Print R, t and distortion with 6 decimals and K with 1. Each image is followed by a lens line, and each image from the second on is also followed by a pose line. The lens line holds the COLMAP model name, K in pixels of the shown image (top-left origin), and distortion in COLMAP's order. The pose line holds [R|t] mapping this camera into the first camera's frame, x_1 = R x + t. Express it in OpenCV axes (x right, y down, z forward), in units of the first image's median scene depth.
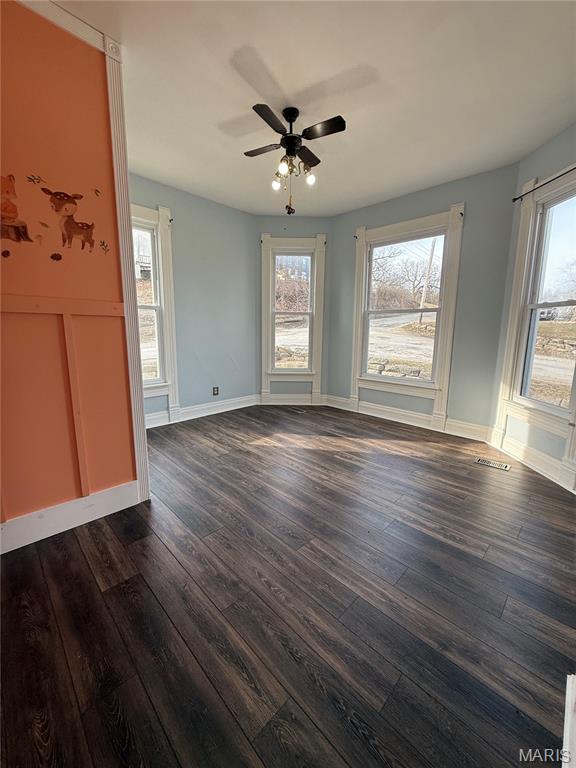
lens RADIAL K [[305.3, 0, 289.2], [0, 305.3, 380.2], [0, 0, 1]] dist [-0.002171, -0.000164]
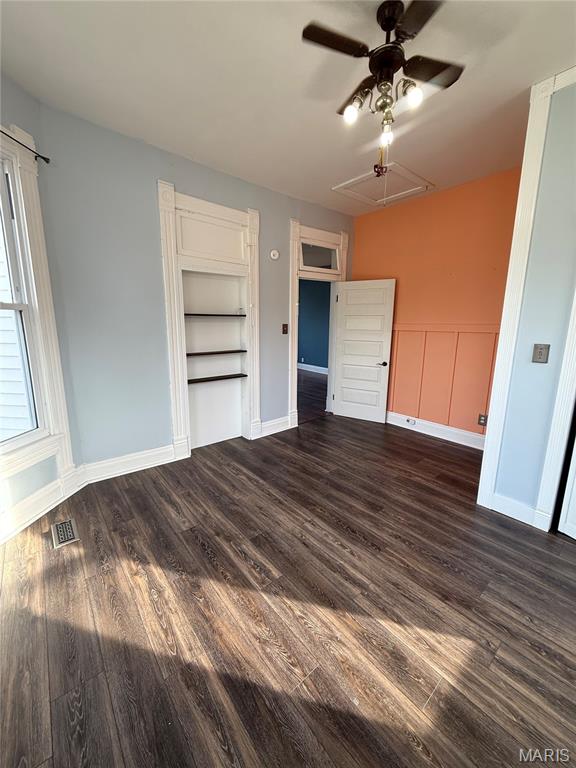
lens RADIAL K [[305.3, 0, 287.3], [0, 305.3, 381.0], [0, 0, 1]] dist [-0.002171, -0.000164]
pose [[-0.995060, -0.039136, 0.091235, 0.093335], [-0.004669, 0.936450, 0.350770, -0.277059], [-0.099165, 0.348612, -0.932007, 1.352269]]
